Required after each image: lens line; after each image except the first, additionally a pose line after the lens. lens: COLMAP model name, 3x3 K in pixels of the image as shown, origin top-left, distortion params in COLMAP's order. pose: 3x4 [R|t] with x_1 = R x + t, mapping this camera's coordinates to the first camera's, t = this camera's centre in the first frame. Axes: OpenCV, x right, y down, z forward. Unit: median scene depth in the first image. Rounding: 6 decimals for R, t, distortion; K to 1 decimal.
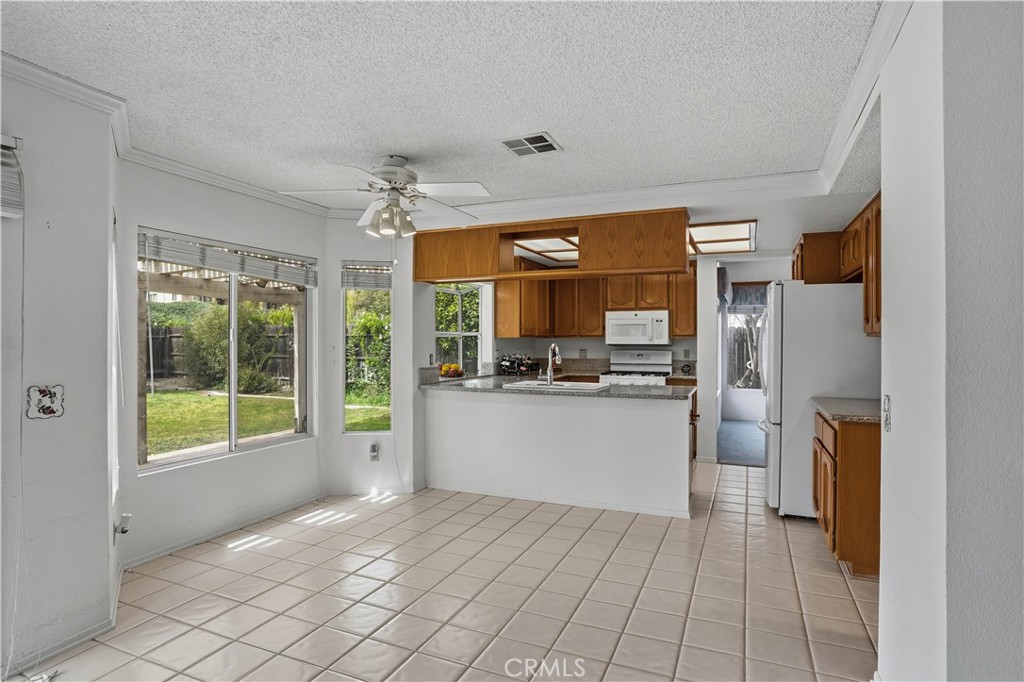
lens RADIAL K [[548.9, 0, 519.4], [0, 548.9, 339.8], [0, 0, 1]] dist [-0.000518, 0.011263]
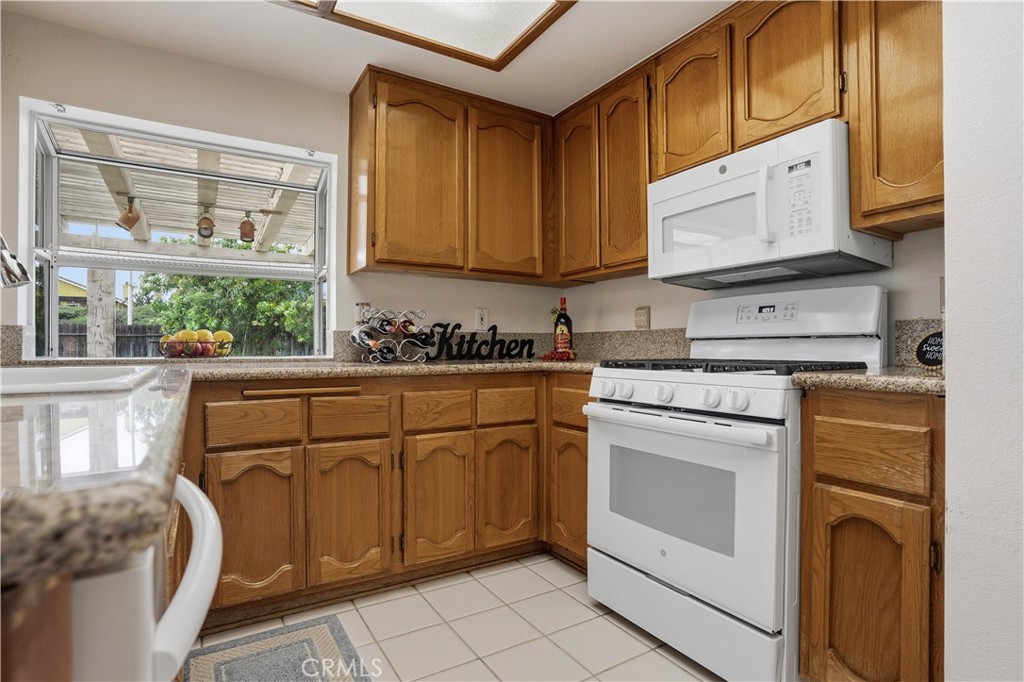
lens RADIAL K [[514.8, 0, 505.9], [0, 514.8, 337.5], [0, 0, 1]] dist [-0.047758, 0.018341]
pose [[0.813812, -0.012790, -0.580988, 0.281050], [0.000489, 0.999773, -0.021323, 0.053248], [0.581128, 0.017069, 0.813633, 0.721872]]
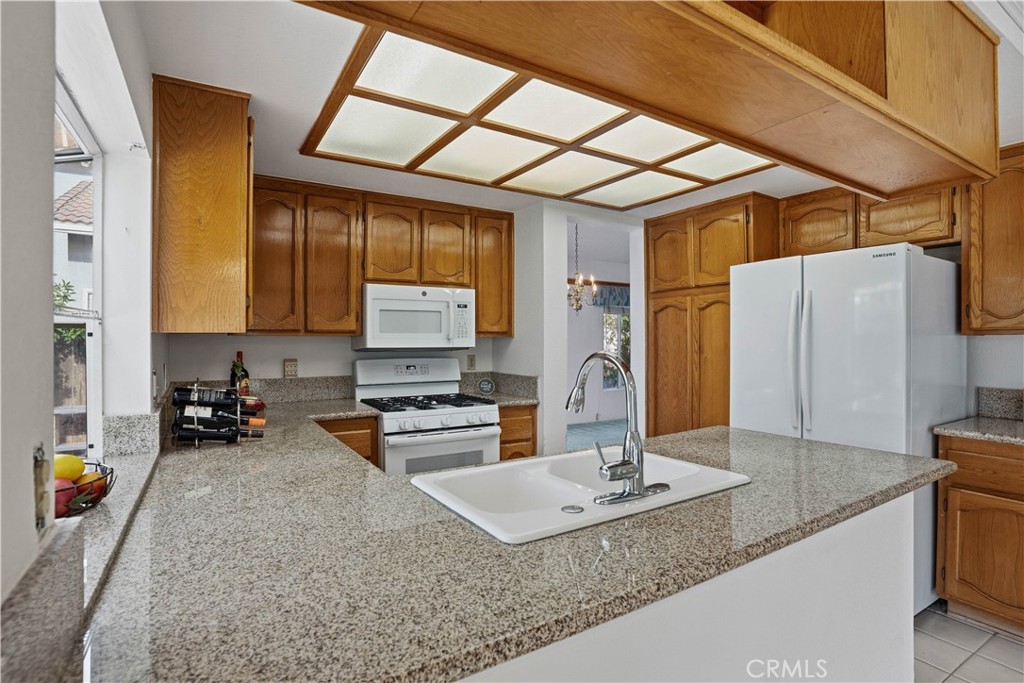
lens RADIAL K [[514.8, 0, 512.2], [0, 514.8, 340.8], [0, 0, 1]] dist [-0.047758, 0.018341]
pose [[0.571276, -0.000642, 0.820758, -0.158089], [-0.000772, 0.999999, 0.001320, 0.000719], [-0.820758, -0.001388, 0.571275, 0.652185]]
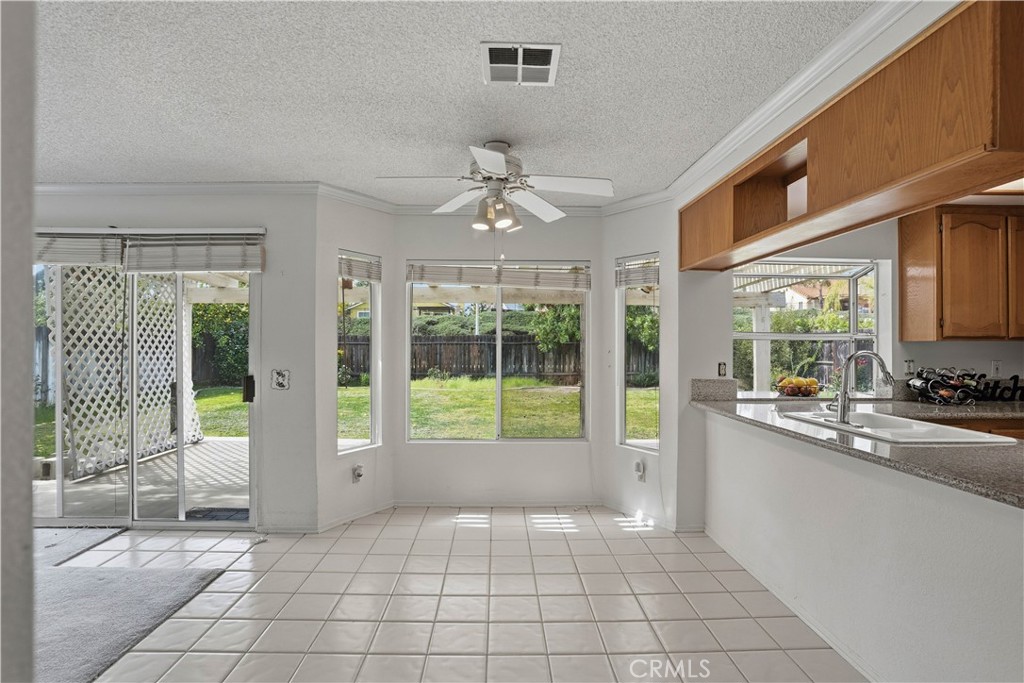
lens RADIAL K [[514.8, 0, 504.1], [0, 514.8, 341.4], [0, 0, 1]] dist [-0.047758, 0.018341]
pose [[0.423852, -0.003371, -0.905725, 0.278282], [-0.003276, 0.999981, -0.005255, 0.001269], [0.905726, 0.005194, 0.423832, 0.329205]]
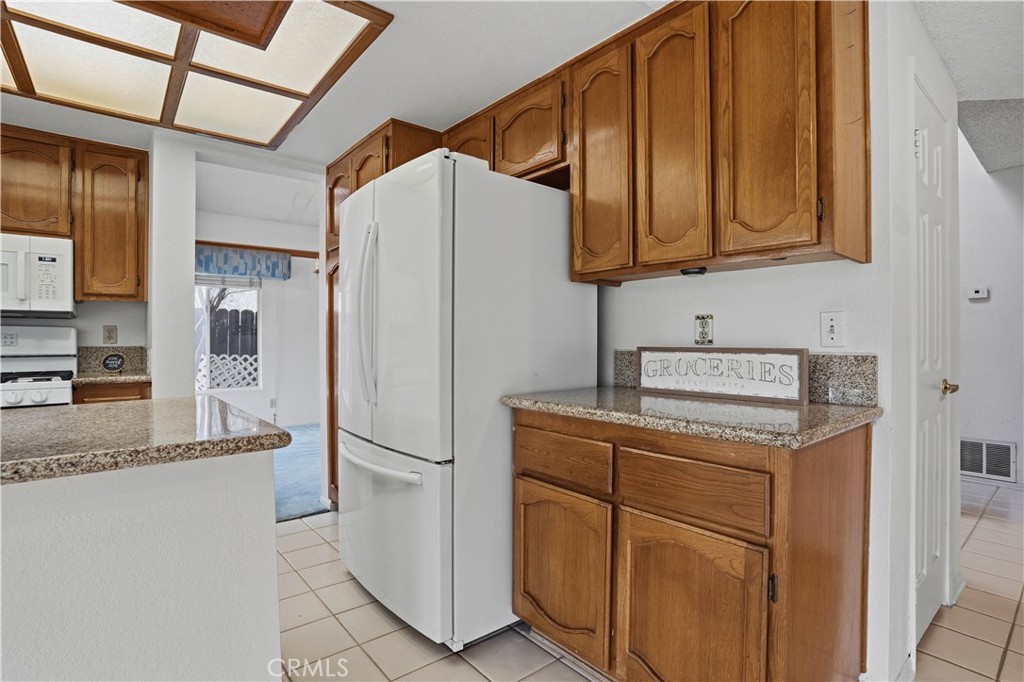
lens RADIAL K [[514.8, 0, 508.1], [0, 514.8, 340.7], [0, 0, 1]] dist [-0.047758, 0.018341]
pose [[0.477472, -0.002042, 0.878645, 0.071457], [0.001093, 0.999998, 0.001730, 0.032817], [-0.878646, 0.000134, 0.477473, 0.465434]]
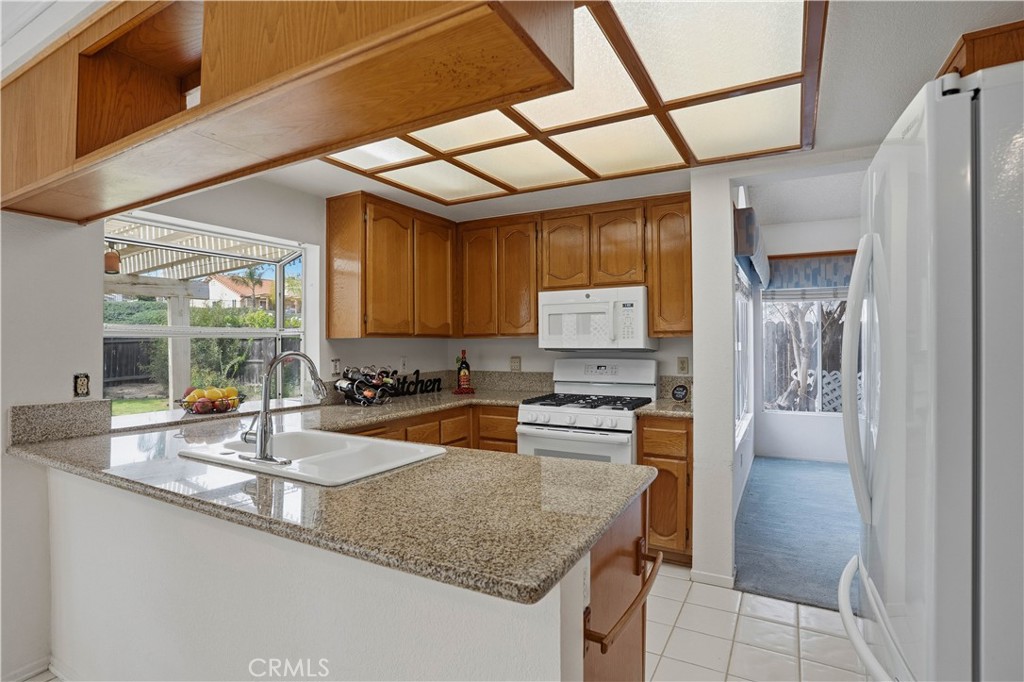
lens RADIAL K [[514.8, 0, 507.5], [0, 514.8, 337.5], [0, 0, 1]] dist [-0.047758, 0.018341]
pose [[0.993658, -0.007015, -0.112229, 0.193166], [0.006140, 0.999948, -0.008137, 0.000918], [0.112280, 0.007396, 0.993649, 0.479882]]
